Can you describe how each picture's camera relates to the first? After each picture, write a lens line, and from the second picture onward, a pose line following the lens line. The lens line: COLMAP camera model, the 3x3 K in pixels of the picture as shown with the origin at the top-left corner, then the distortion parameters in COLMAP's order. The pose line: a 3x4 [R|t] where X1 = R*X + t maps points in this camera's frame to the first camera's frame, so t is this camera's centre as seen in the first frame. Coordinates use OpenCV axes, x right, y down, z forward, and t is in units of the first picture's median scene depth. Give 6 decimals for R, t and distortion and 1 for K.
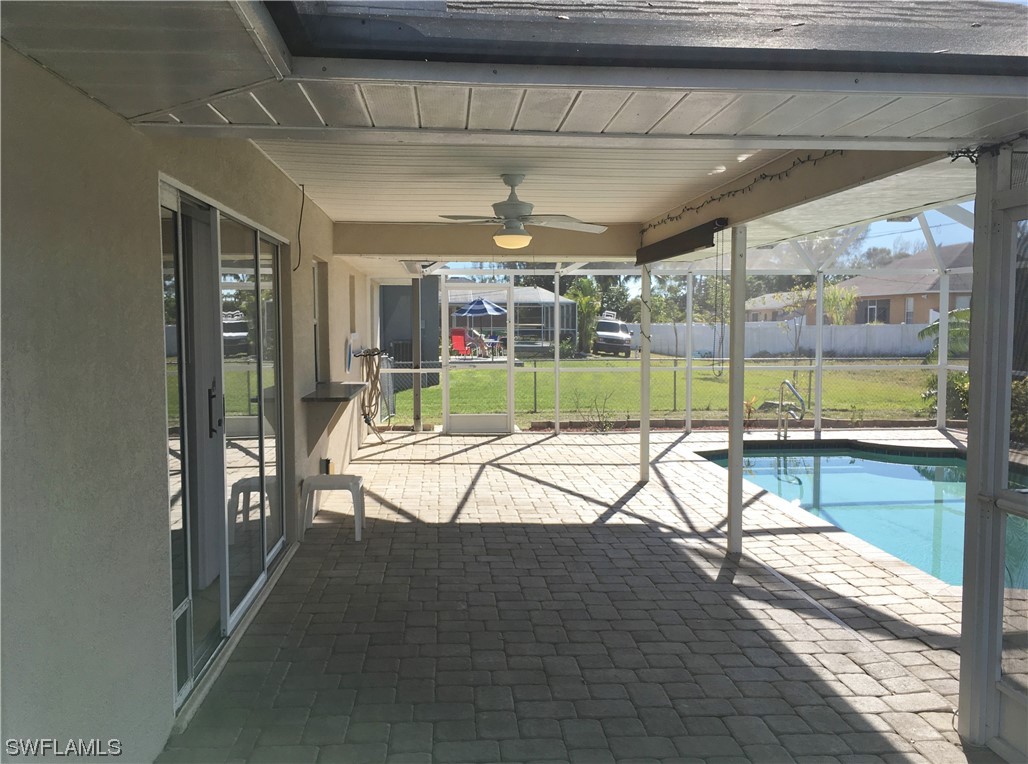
lens RADIAL K [[878.3, 0, 517.1], [0, 878.3, 396.1], [0, 0, 1]] dist [0.035652, -0.010179]
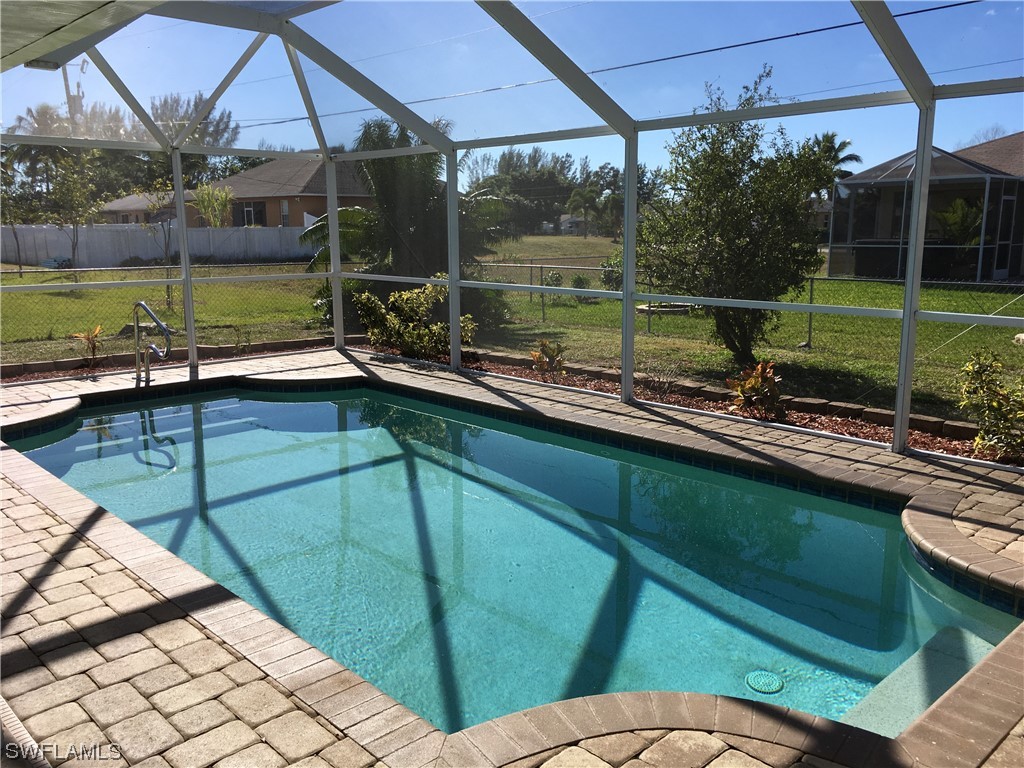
lens RADIAL K [[876.0, 0, 512.0], [0, 876.0, 384.0], [0, 0, 1]] dist [0.041862, -0.008731]
pose [[0.786525, -0.111907, 0.607335, 0.092276], [0.054049, 0.992145, 0.112817, -0.014645], [-0.615189, -0.055907, 0.786395, 0.230840]]
